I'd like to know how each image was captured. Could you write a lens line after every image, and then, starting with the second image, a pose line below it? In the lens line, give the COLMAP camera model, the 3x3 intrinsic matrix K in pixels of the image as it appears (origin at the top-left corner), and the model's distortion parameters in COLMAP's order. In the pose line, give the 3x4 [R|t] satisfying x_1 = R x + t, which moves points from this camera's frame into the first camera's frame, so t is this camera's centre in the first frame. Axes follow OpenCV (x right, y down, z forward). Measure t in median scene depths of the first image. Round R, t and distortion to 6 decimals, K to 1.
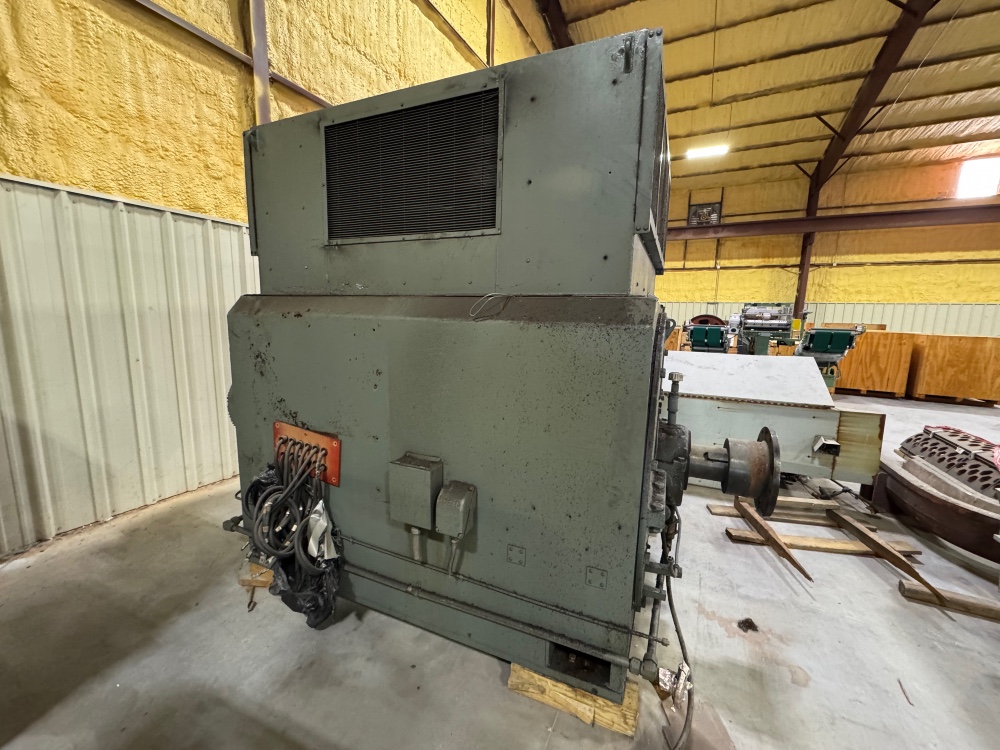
lens RADIAL K [[401.0, 0, 499.7], [0, 401.0, 376.1], [0, 0, 1]] dist [-0.003772, 0.000162]
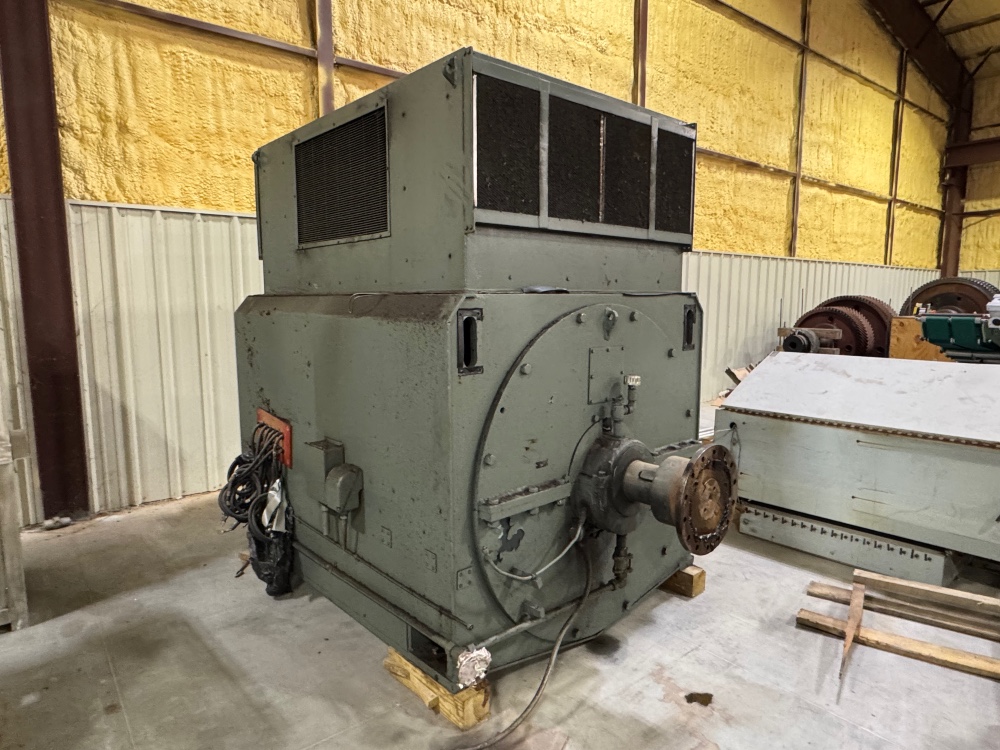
lens RADIAL K [[625.6, 0, 492.4], [0, 625.6, 380.8], [0, 0, 1]] dist [-0.005198, 0.005268]
pose [[0.905348, 0.030563, -0.423570, 0.581559], [-0.041815, 0.998976, -0.017295, 0.030024], [0.422607, 0.033370, 0.905698, -0.233441]]
